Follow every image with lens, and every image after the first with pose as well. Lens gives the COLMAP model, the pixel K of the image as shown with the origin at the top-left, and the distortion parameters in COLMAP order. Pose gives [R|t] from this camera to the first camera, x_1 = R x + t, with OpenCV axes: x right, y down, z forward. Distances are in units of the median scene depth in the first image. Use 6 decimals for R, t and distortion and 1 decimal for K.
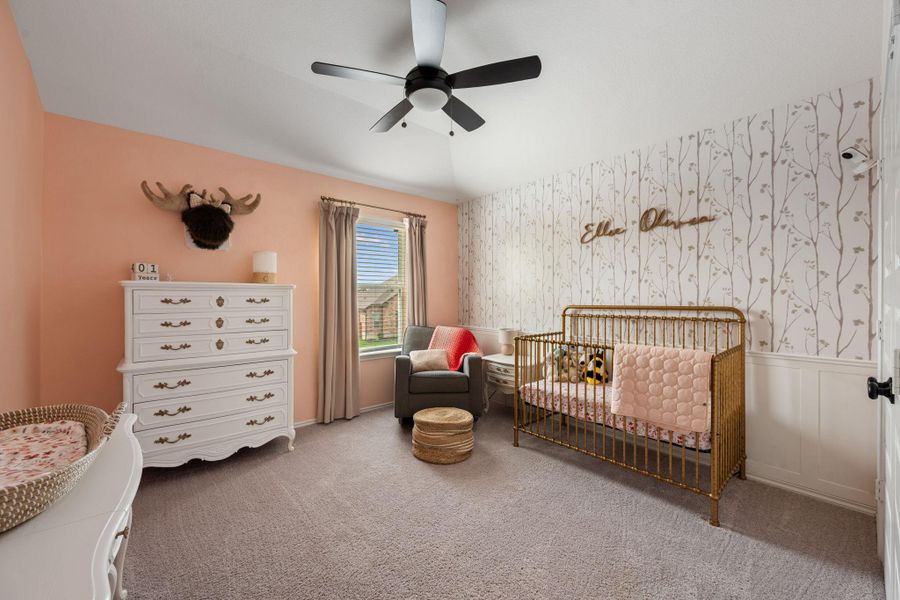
lens RADIAL K [[355.7, 0, 450.5], [0, 355.7, 301.7], [0, 0, 1]] dist [0.000237, -0.000290]
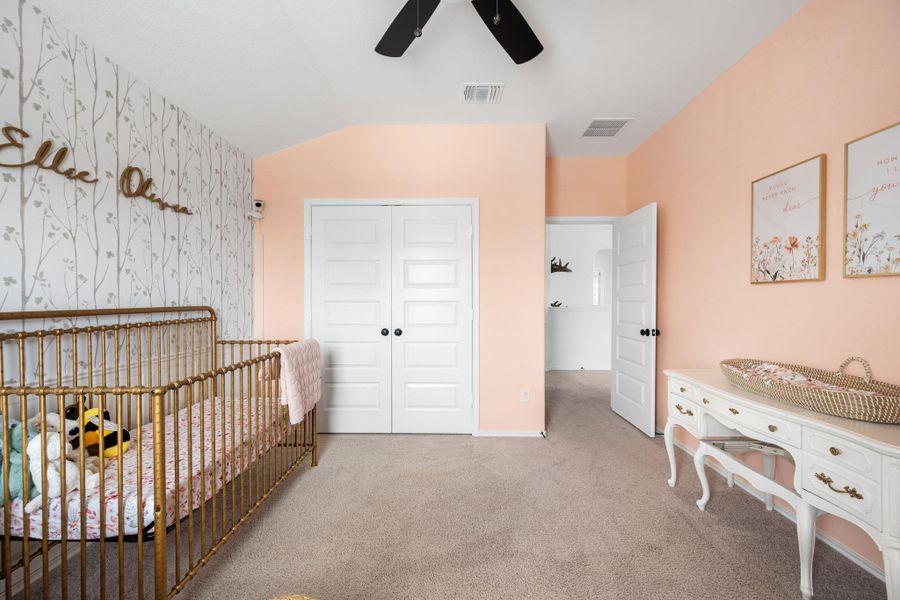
lens RADIAL K [[355.7, 0, 450.5], [0, 355.7, 301.7], [0, 0, 1]] dist [0.000237, -0.000290]
pose [[-0.750896, -0.001925, 0.660417, -0.351741], [0.005941, 0.999936, 0.009669, -0.003393], [-0.660393, 0.011184, -0.750837, 1.105516]]
